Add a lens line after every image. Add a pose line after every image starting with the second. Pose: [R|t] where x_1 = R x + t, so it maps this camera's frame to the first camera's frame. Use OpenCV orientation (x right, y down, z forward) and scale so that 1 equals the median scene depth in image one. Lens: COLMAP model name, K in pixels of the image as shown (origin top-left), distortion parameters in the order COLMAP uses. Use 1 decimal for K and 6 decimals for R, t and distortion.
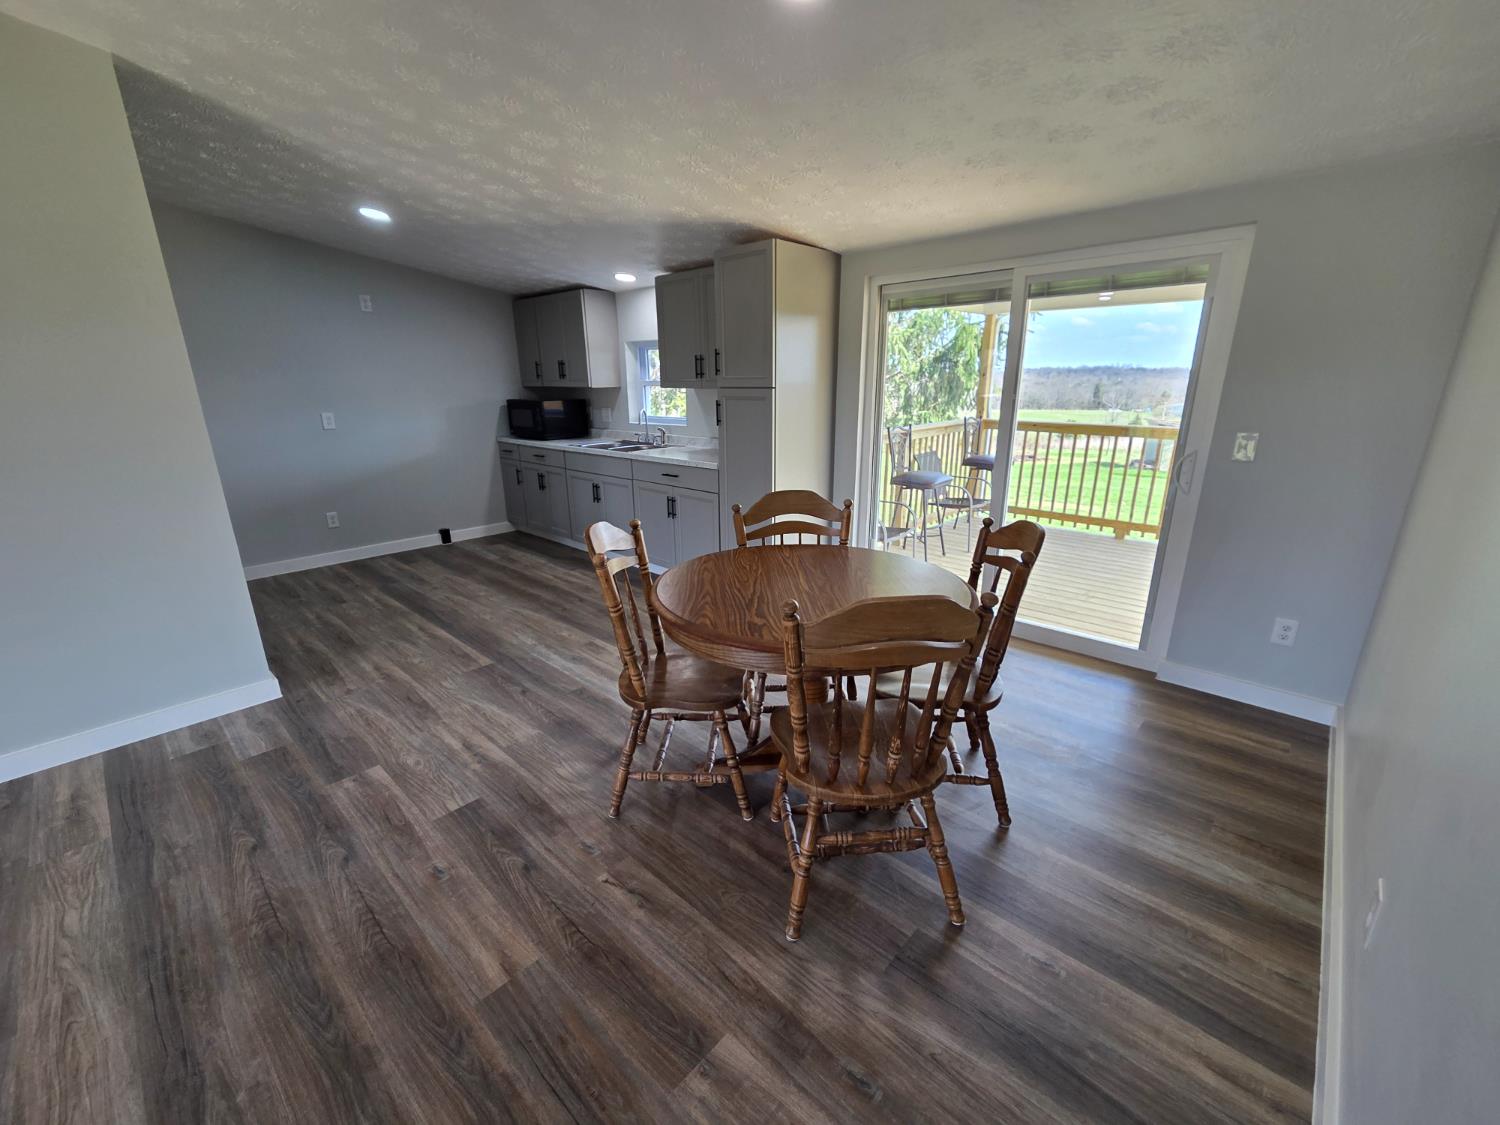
lens RADIAL K [[618.0, 0, 740.3], [0, 618.0, 566.0], [0, 0, 1]] dist [0.003798, 0.001175]
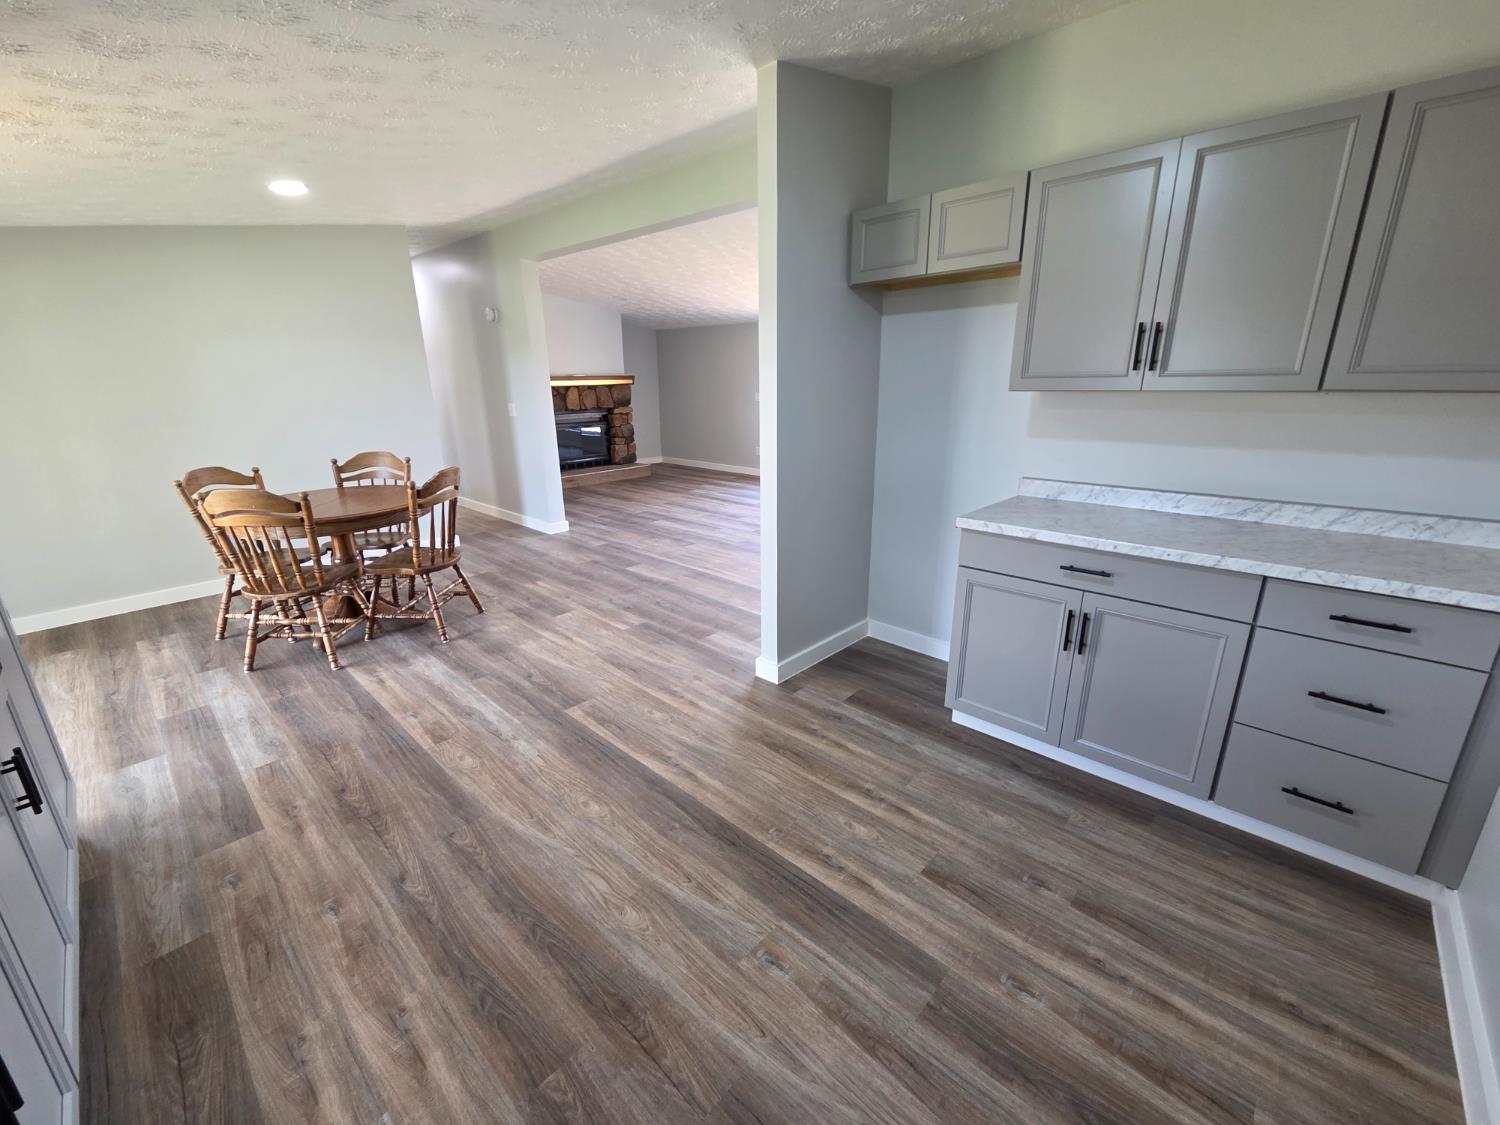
lens RADIAL K [[618.0, 0, 747.1], [0, 618.0, 560.6], [0, 0, 1]] dist [0.003798, 0.001175]
pose [[-0.999843, 0.016830, 0.005484, -0.679159], [0.017060, 0.833636, 0.552050, -0.501677], [0.004720, 0.552057, -0.833793, 1.646938]]
